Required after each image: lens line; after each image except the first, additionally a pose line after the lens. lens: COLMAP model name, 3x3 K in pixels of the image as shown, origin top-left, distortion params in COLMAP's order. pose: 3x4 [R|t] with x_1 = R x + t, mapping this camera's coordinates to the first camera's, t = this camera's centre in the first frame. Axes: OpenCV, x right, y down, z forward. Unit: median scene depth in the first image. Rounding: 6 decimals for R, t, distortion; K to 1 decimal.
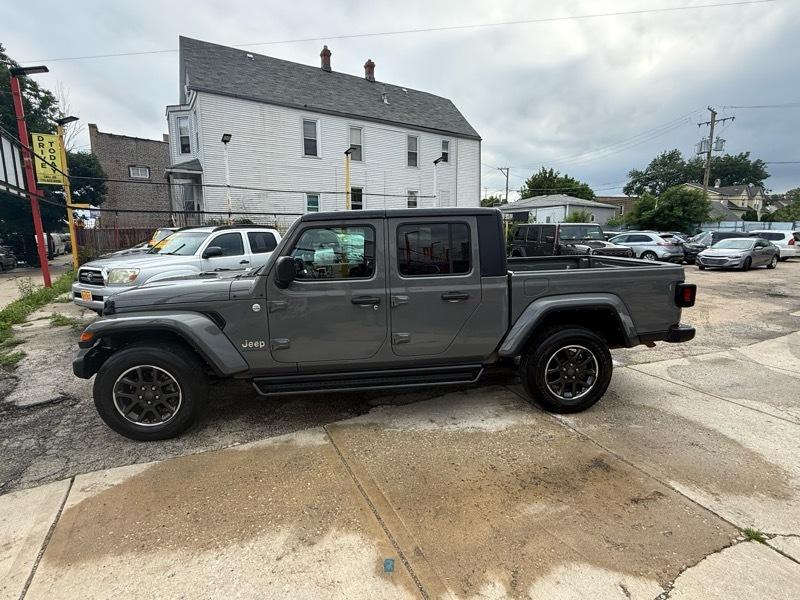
lens RADIAL K [[406.4, 0, 398.6], [0, 406.4, 301.0], [0, 0, 1]] dist [-0.001459, -0.000080]
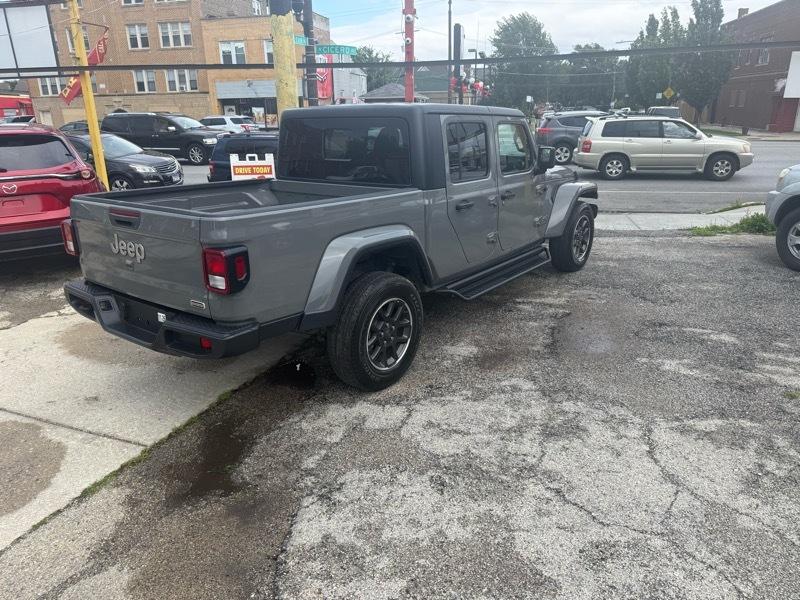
lens RADIAL K [[560.0, 0, 398.5], [0, 560.0, 301.6], [0, 0, 1]] dist [0.036911, -0.050812]
pose [[-0.699668, 0.239474, -0.673140, 0.199391], [-0.100120, 0.899996, 0.424244, -0.076427], [0.707419, 0.364225, -0.605722, 0.405119]]
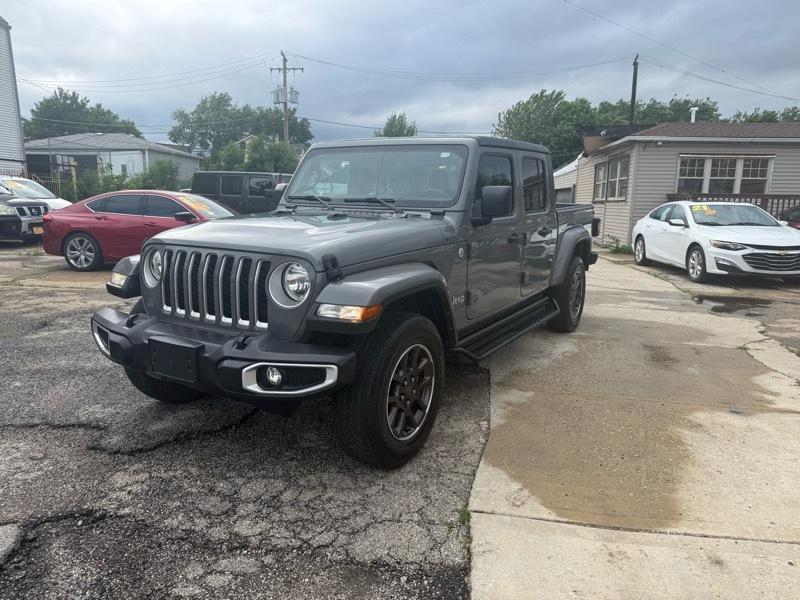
lens RADIAL K [[563.8, 0, 400.0], [0, 563.8, 300.0], [0, 0, 1]] dist [0.006289, -0.007059]
pose [[0.611901, -0.129677, 0.780231, -0.224051], [0.112550, 0.990705, 0.076390, 0.001823], [-0.782885, 0.041072, 0.620809, 0.073910]]
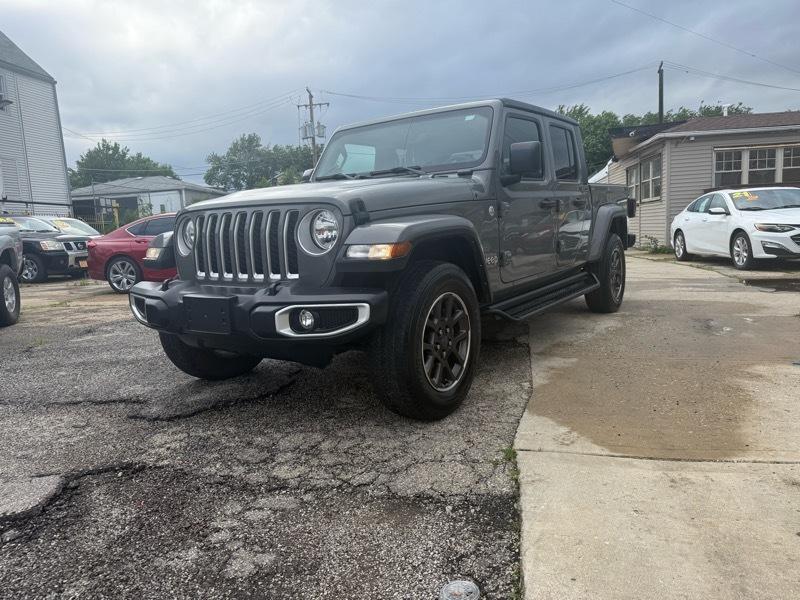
lens RADIAL K [[562.4, 0, 394.1], [0, 562.4, 298.0], [0, 0, 1]] dist [0.022010, -0.029219]
pose [[0.659743, -0.122175, 0.741494, -0.223920], [0.167976, 0.985706, 0.012956, 0.023476], [-0.732477, 0.116006, 0.670835, 0.077058]]
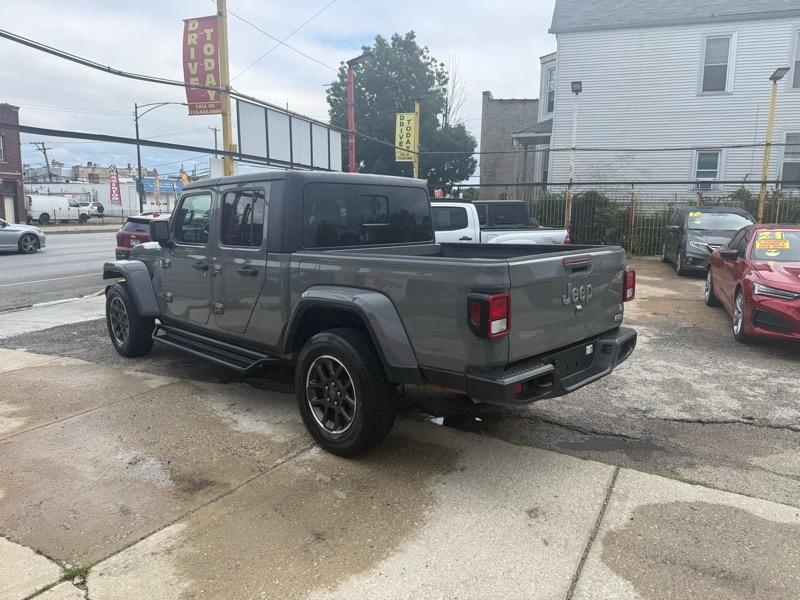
lens RADIAL K [[563.8, 0, 400.0], [0, 563.8, 300.0], [0, 0, 1]] dist [0.006289, -0.007059]
pose [[0.624149, 0.130416, -0.770344, 0.239379], [-0.139638, 0.988716, 0.054248, -0.011684], [0.768725, 0.073710, 0.635317, 0.087011]]
